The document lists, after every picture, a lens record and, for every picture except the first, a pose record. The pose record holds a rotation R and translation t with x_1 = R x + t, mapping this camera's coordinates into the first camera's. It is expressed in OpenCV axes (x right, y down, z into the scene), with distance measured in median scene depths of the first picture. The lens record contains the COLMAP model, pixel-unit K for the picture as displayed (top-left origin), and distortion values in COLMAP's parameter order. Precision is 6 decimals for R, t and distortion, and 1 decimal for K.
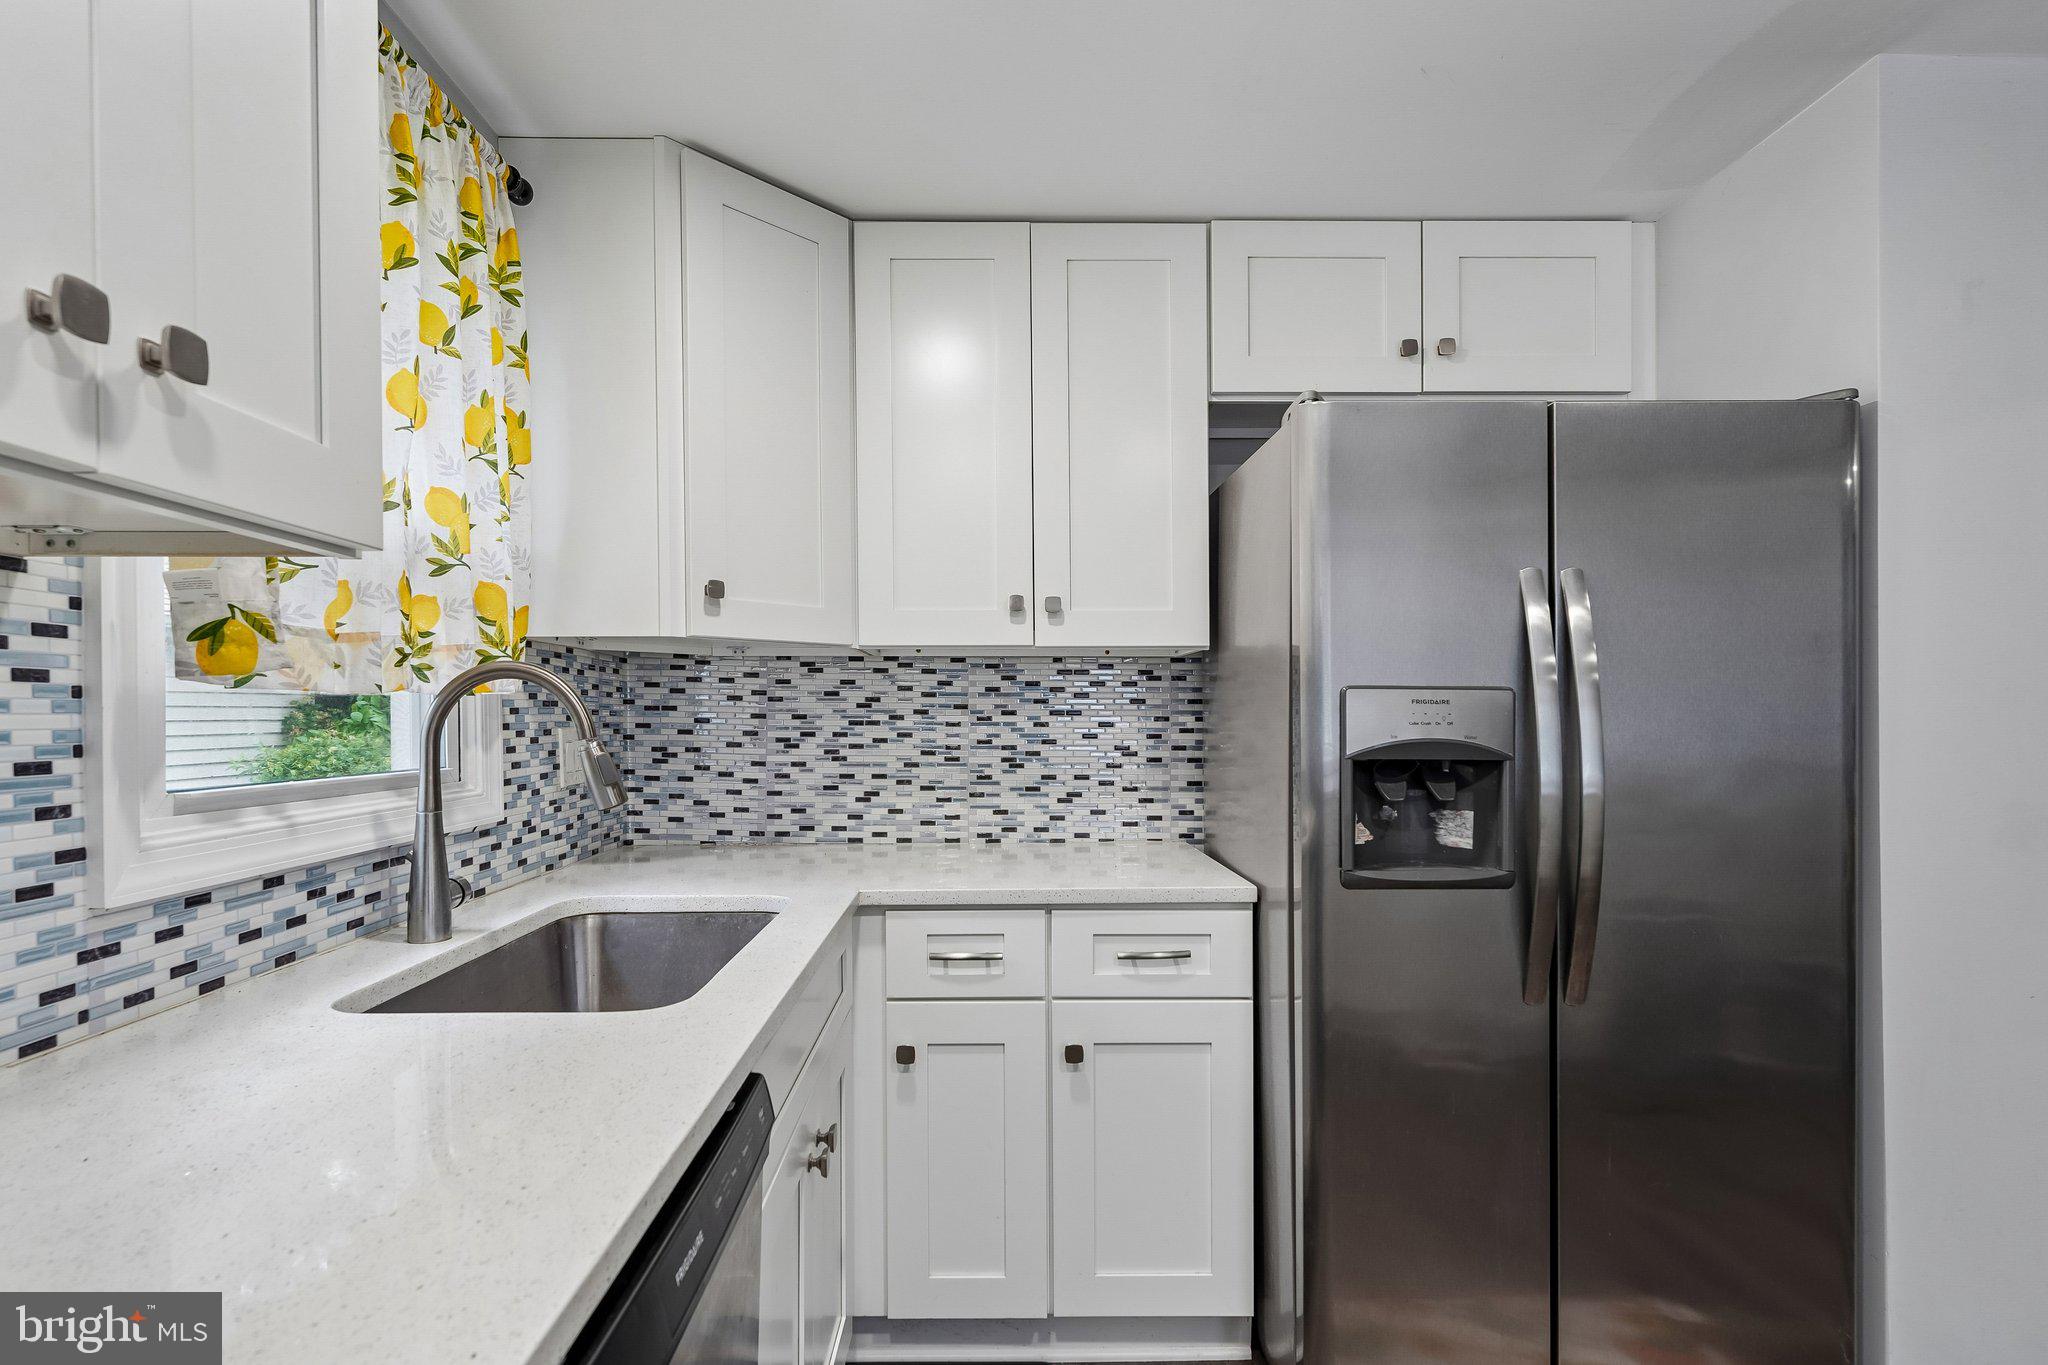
lens RADIAL K [[1000.1, 0, 1000.3], [0, 1000.1, 716.0], [0, 0, 1]] dist [0.000702, 0.000027]
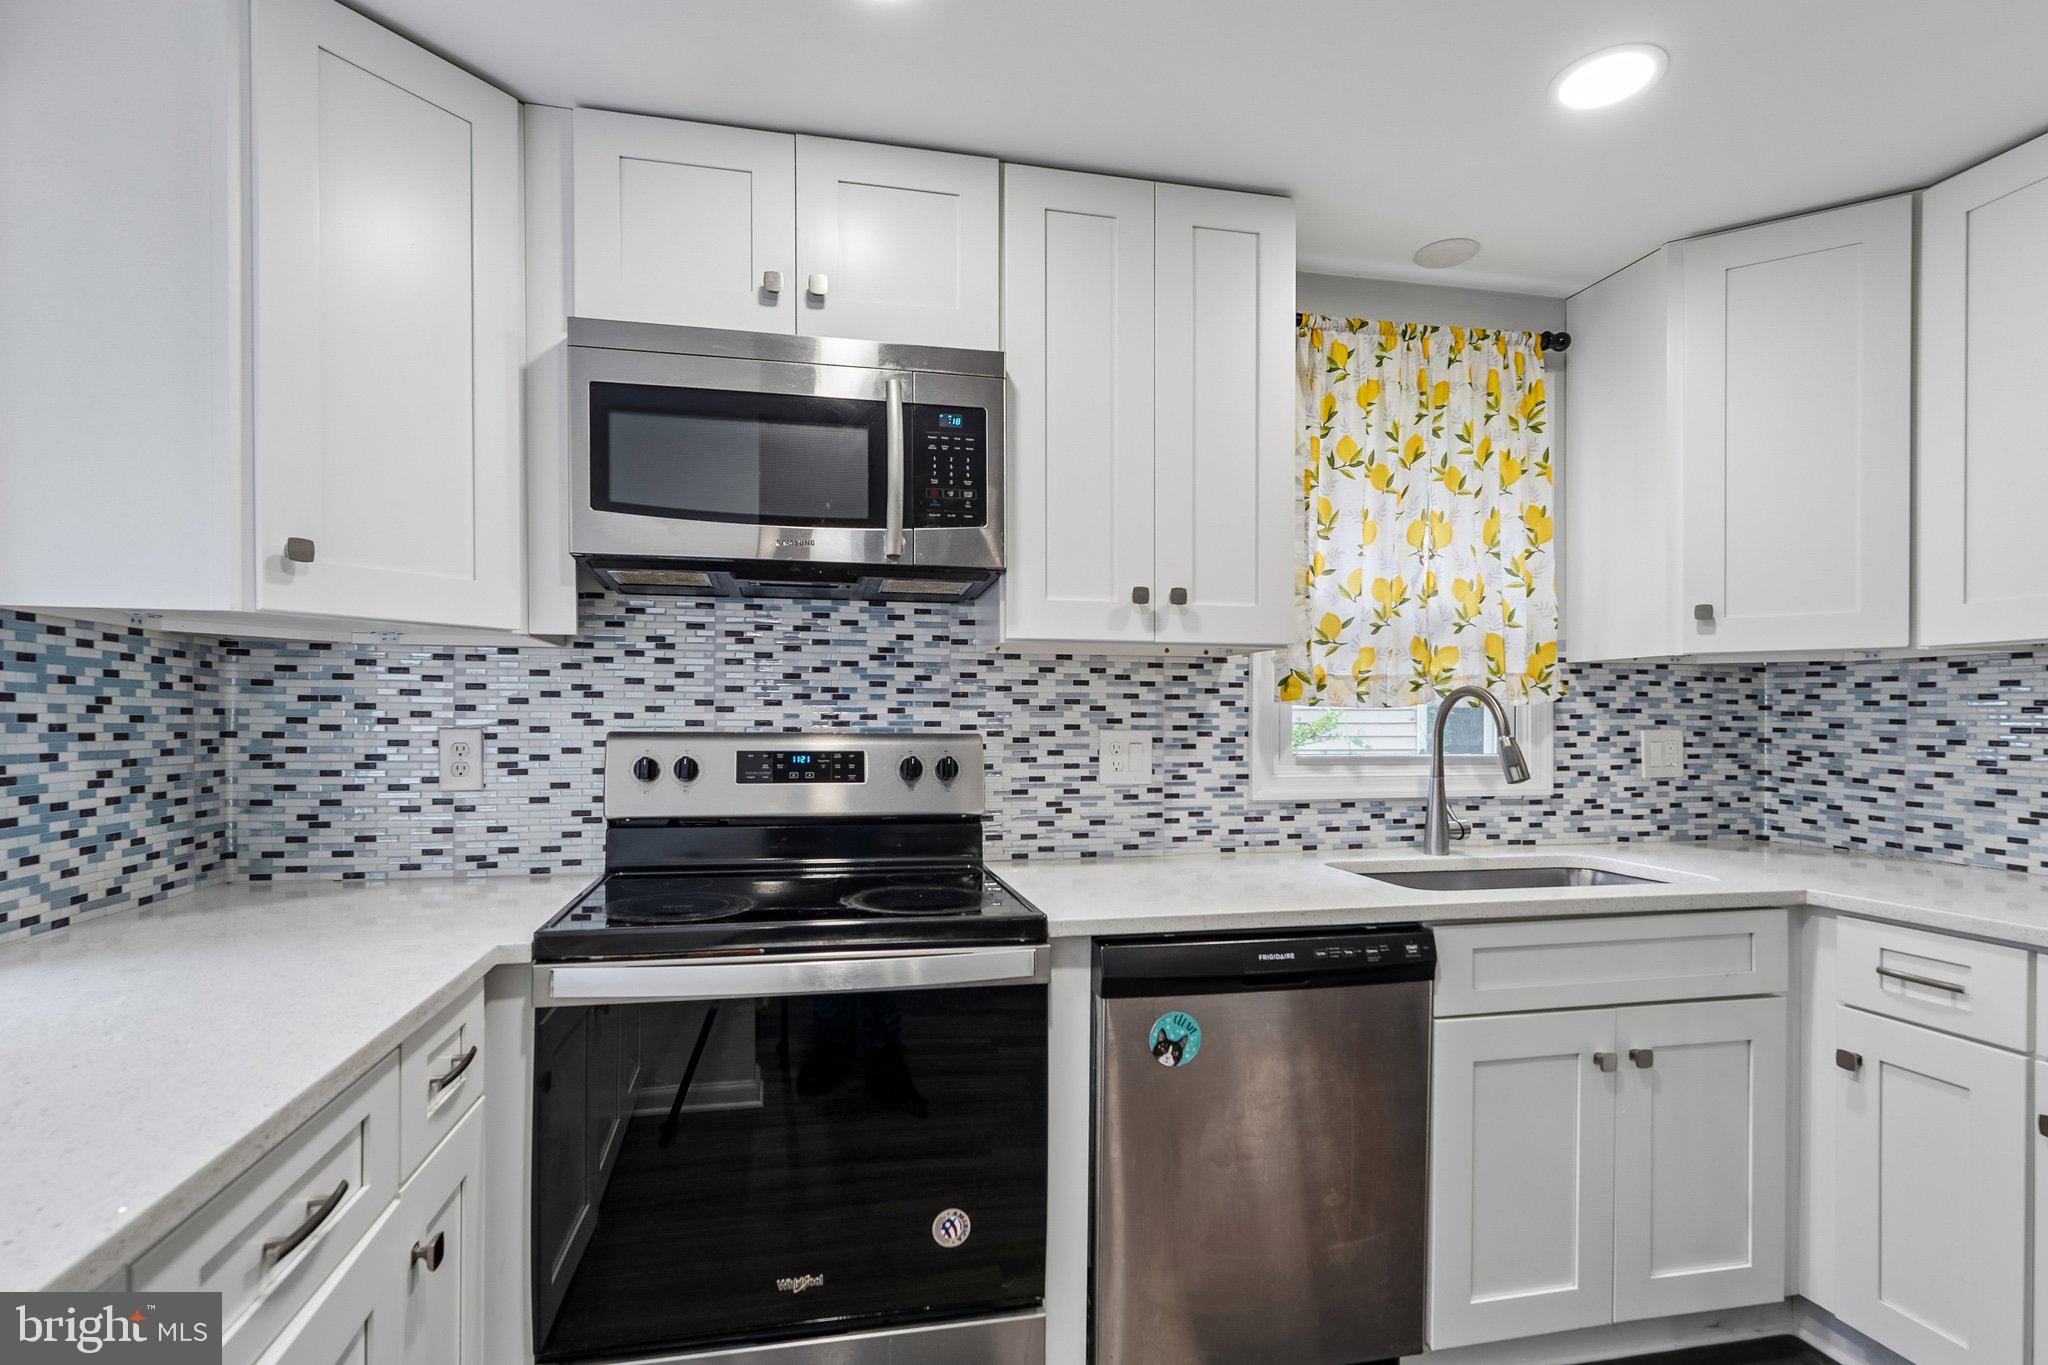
lens RADIAL K [[996.8, 0, 1005.6], [0, 996.8, 695.0], [0, 0, 1]] dist [0.001537, 0.000068]
pose [[0.192734, -0.019782, -0.981052, 0.648301], [-0.003568, 0.999776, -0.020861, -0.003256], [0.981245, 0.007521, 0.192620, -0.018419]]
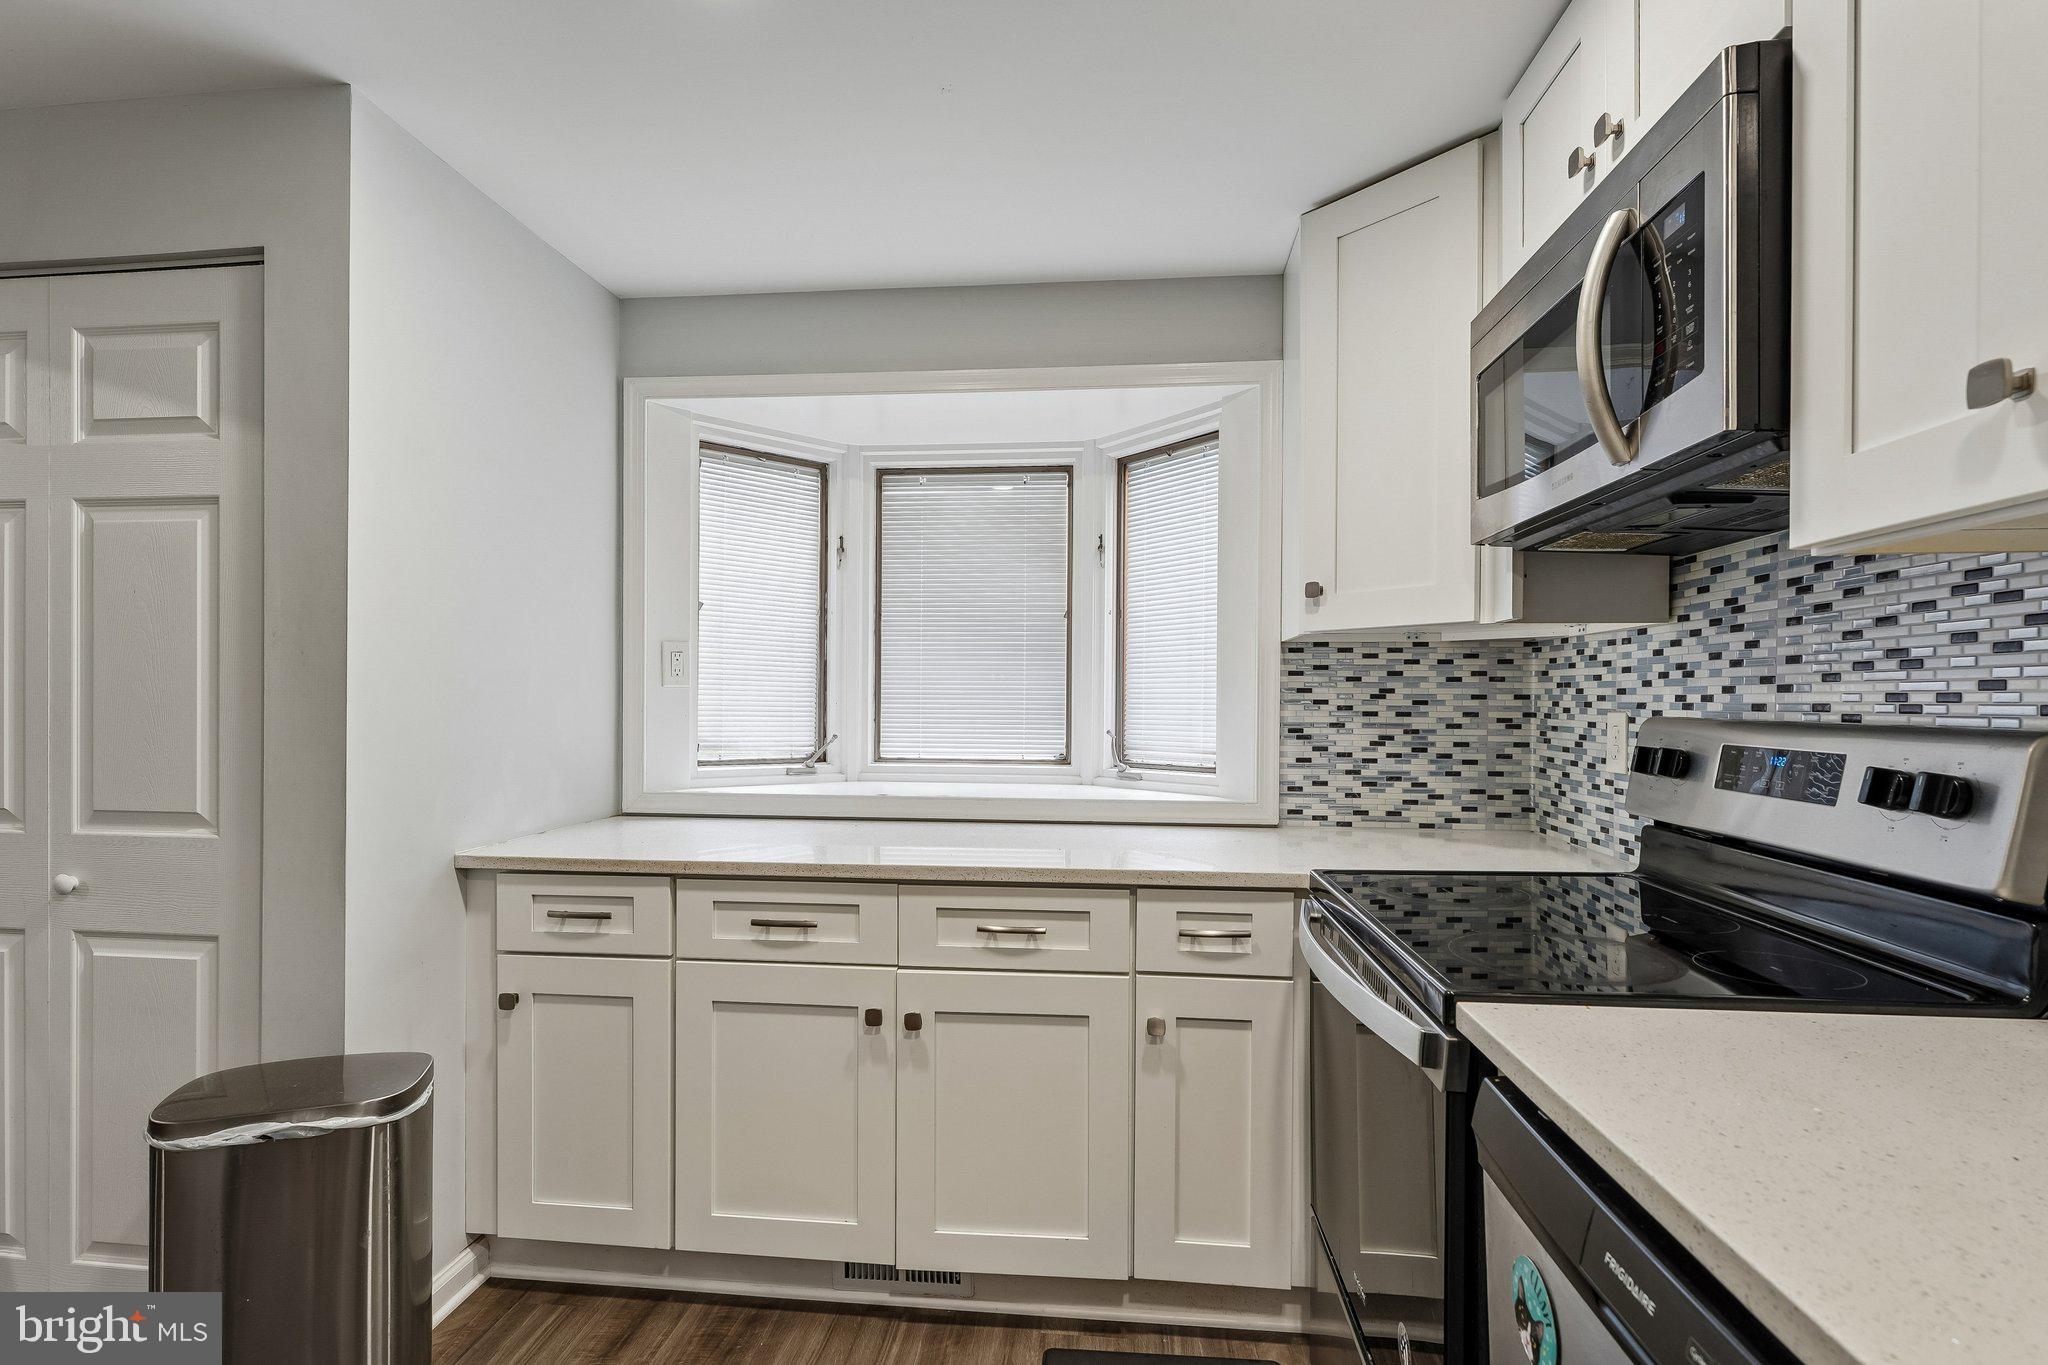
lens RADIAL K [[992.9, 0, 1017.6], [0, 992.9, 681.9], [0, 0, 1]] dist [0.001435, -0.000165]
pose [[-0.993355, 0.004690, 0.114996, 0.053139], [0.002348, 0.999787, -0.020489, 0.000101], [-0.115068, -0.020083, -0.993155, 0.707545]]
